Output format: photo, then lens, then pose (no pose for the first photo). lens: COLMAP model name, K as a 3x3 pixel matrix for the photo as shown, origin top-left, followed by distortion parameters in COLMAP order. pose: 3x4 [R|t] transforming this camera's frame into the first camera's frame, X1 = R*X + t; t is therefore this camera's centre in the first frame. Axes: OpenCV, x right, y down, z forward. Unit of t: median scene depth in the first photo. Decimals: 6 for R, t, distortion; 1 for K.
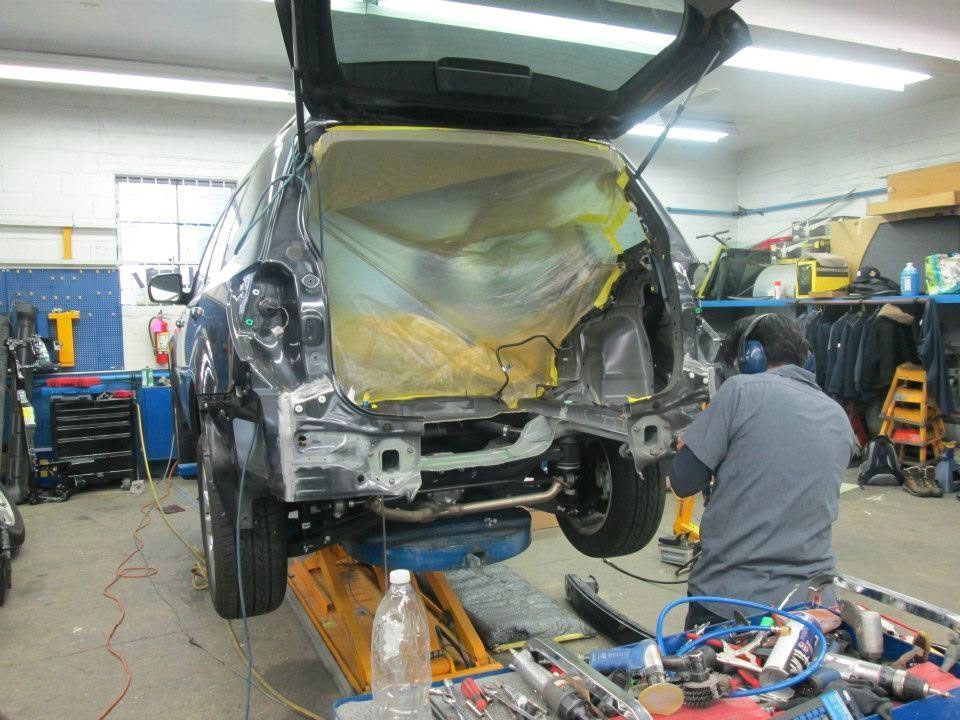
lens RADIAL K [[792.8, 0, 480.0], [0, 792.8, 360.0], [0, 0, 1]] dist [-0.033538, 0.010645]
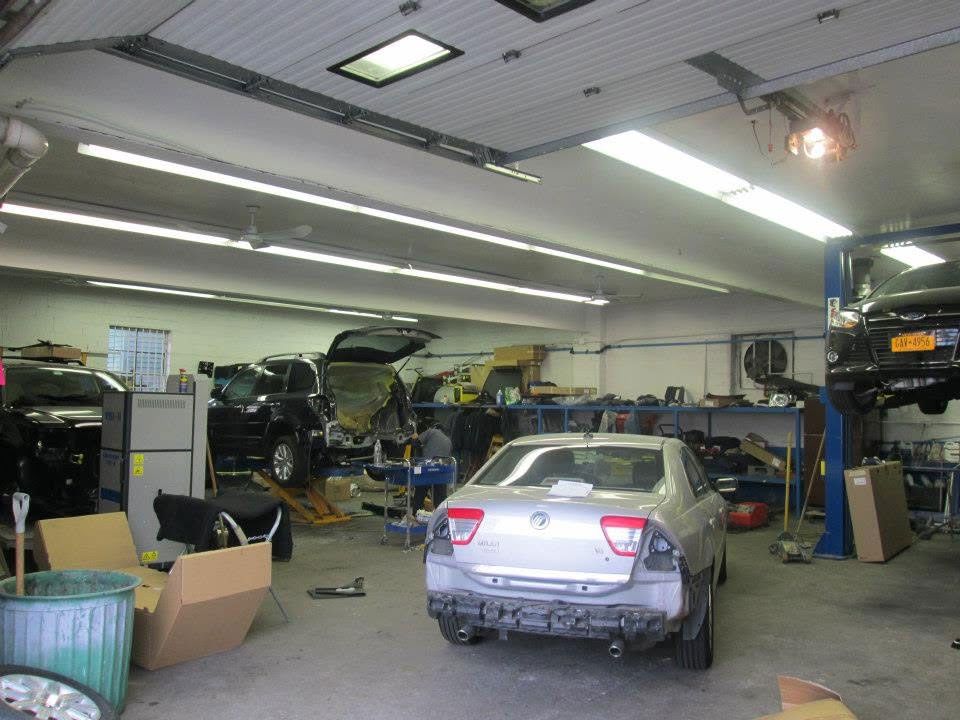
lens RADIAL K [[792.8, 0, 480.0], [0, 792.8, 360.0], [0, 0, 1]] dist [-0.033538, 0.010645]
pose [[0.930536, 0.053845, 0.362219, -0.321802], [-0.009993, 0.992496, -0.121865, 0.066043], [-0.366063, 0.109780, 0.924092, -1.057913]]
